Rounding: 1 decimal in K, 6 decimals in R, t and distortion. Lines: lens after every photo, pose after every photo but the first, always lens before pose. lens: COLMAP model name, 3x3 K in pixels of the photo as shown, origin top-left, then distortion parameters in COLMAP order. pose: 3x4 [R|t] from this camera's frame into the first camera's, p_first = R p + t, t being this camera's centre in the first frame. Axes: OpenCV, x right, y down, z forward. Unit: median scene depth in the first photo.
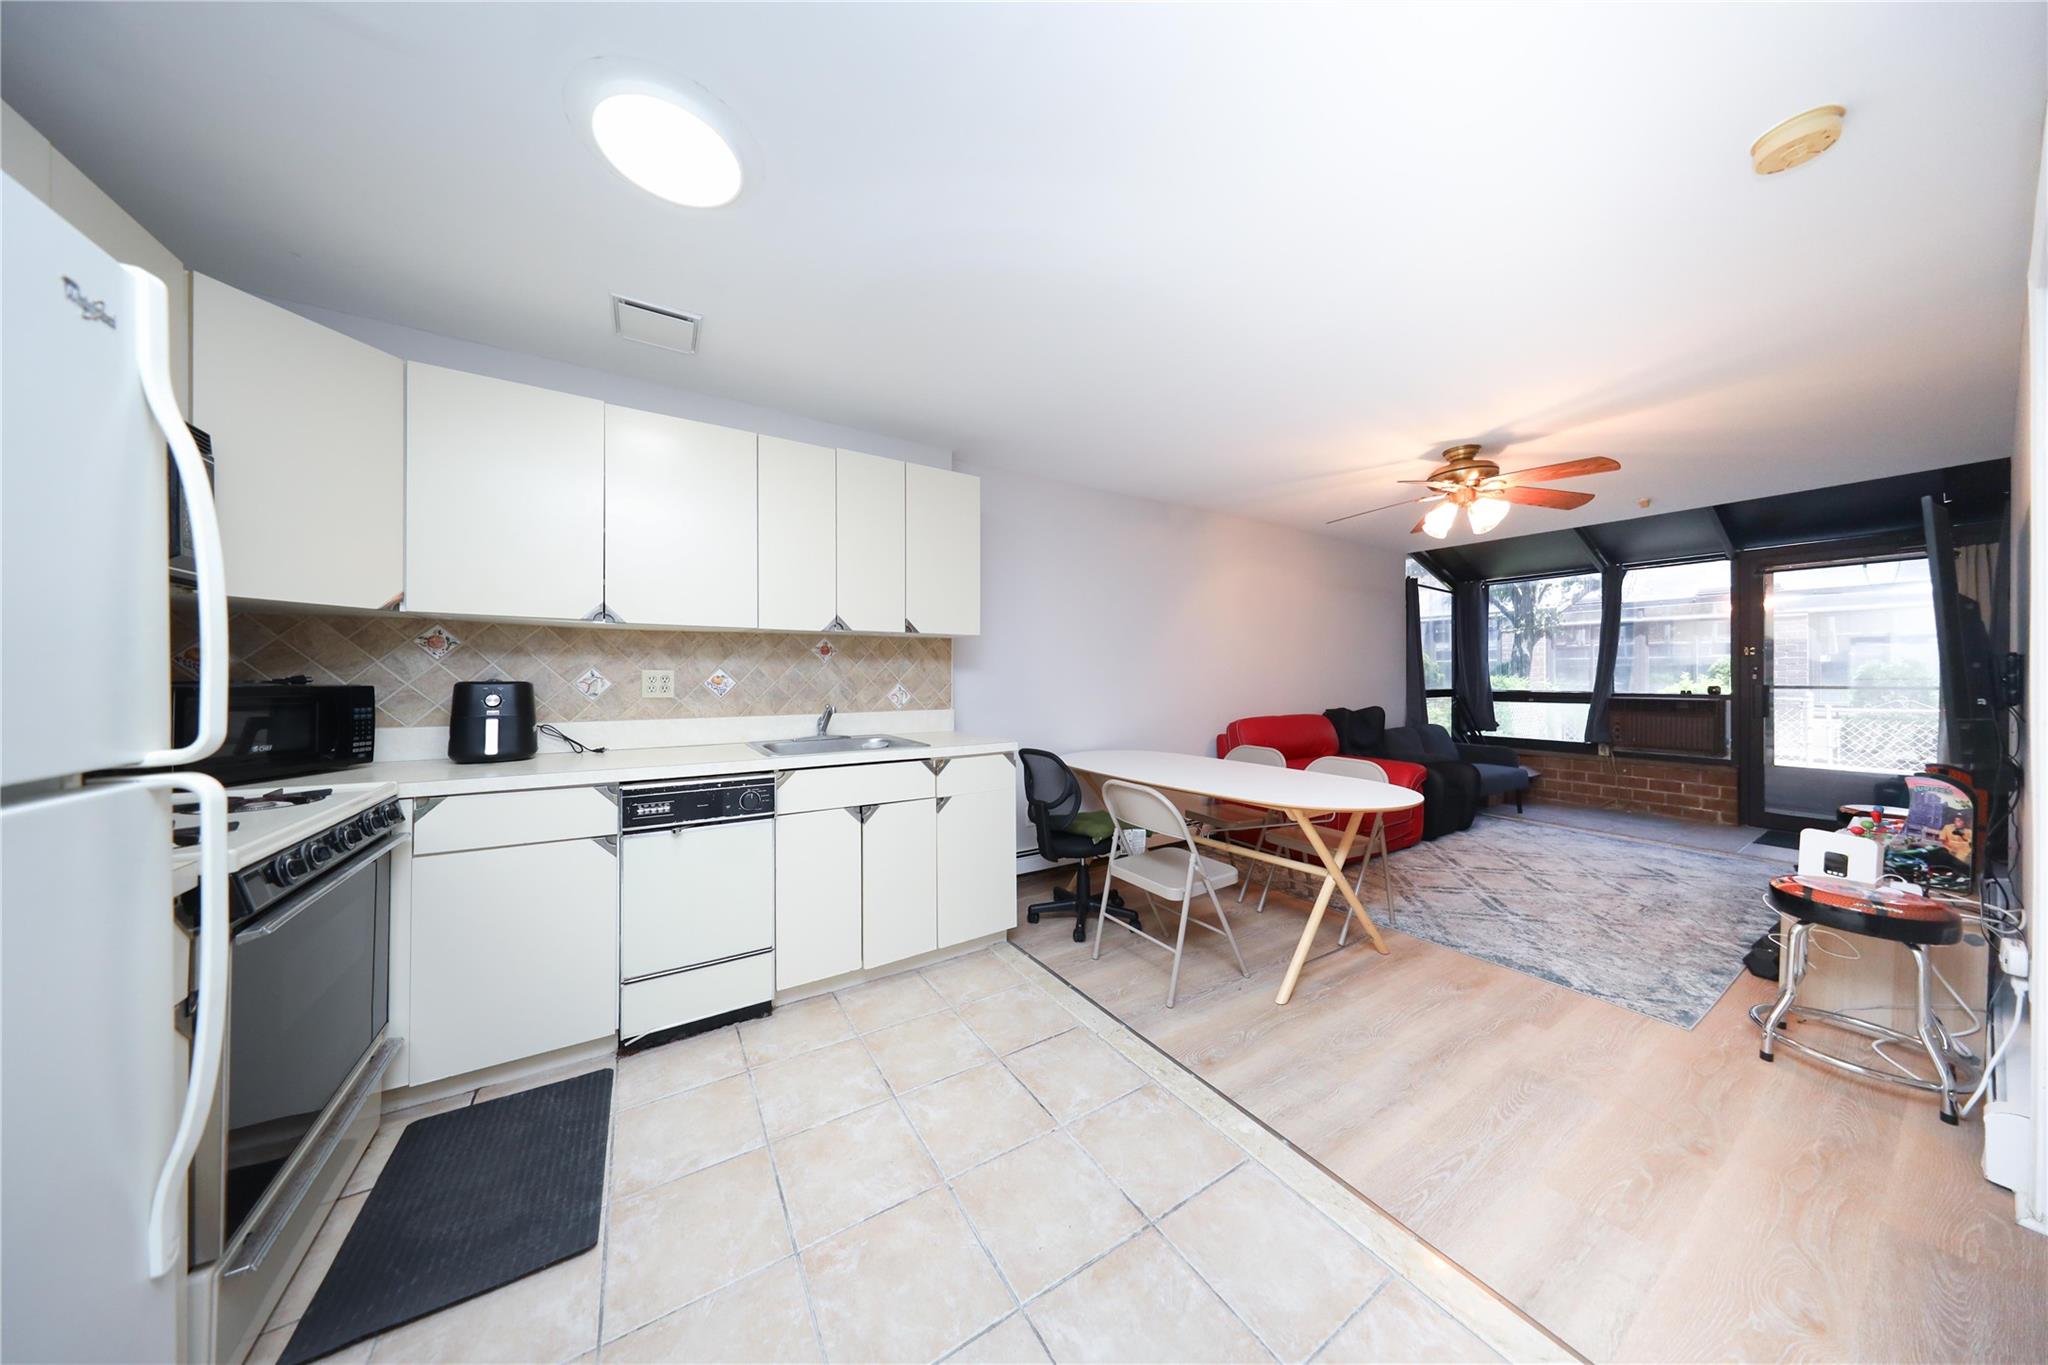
lens RADIAL K [[606.1, 0, 1018.5], [0, 606.1, 675.6], [0, 0, 1]] dist [-0.000413, -0.000022]
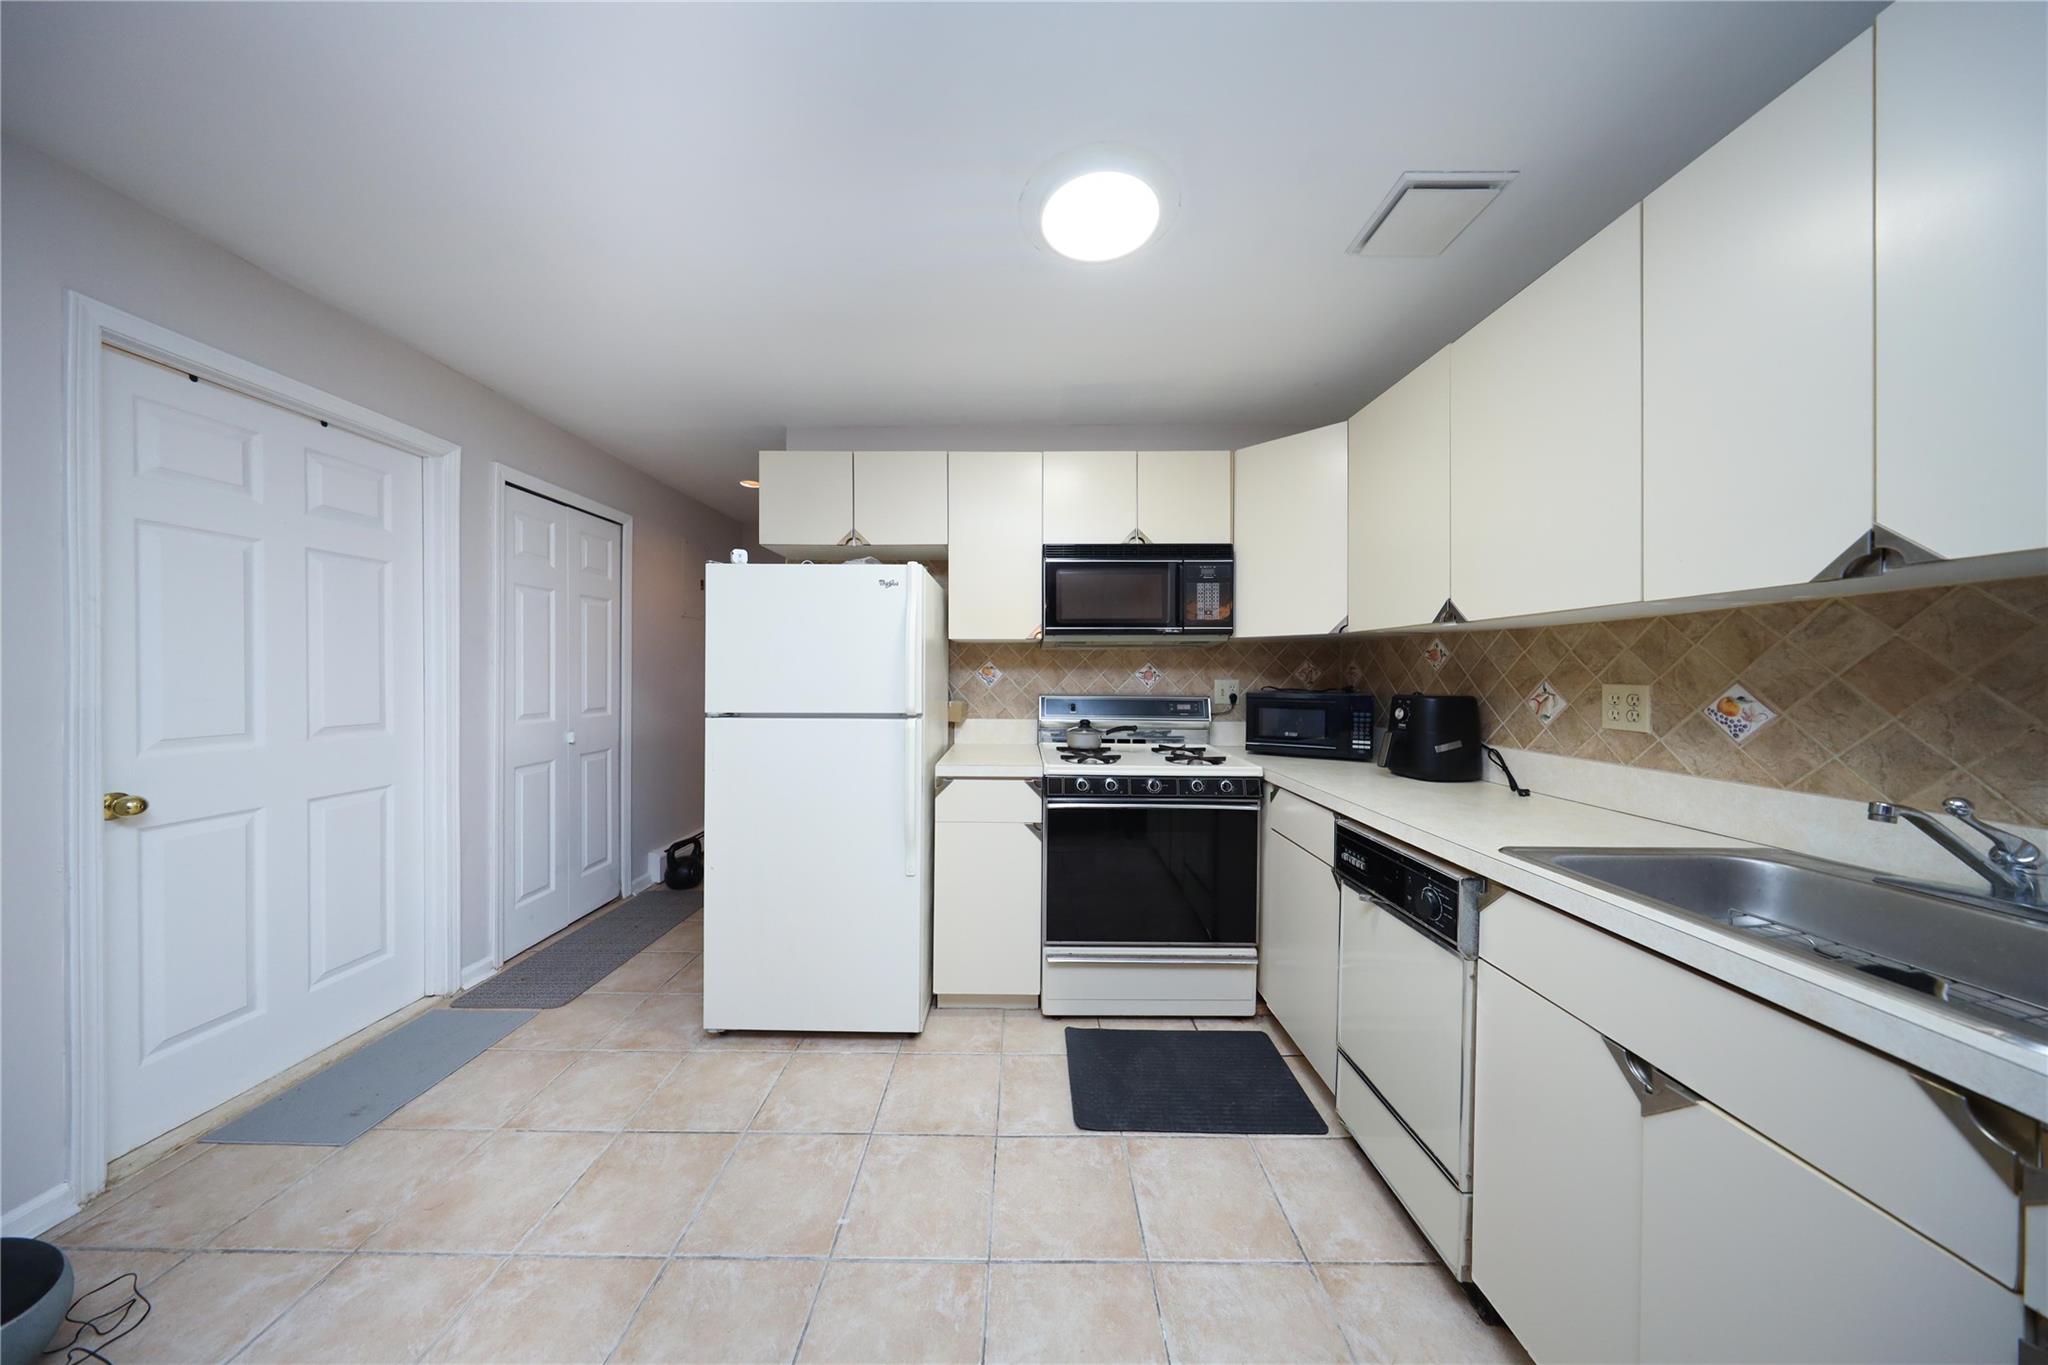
lens RADIAL K [[597.1, 0, 1022.3], [0, 597.1, 676.2], [0, 0, 1]] dist [0.000488, 0.000076]
pose [[-0.535074, 0.003032, -0.844800, 0.235339], [-0.001897, 0.999987, 0.004790, -0.019743], [0.844803, 0.004166, -0.535061, 0.825289]]
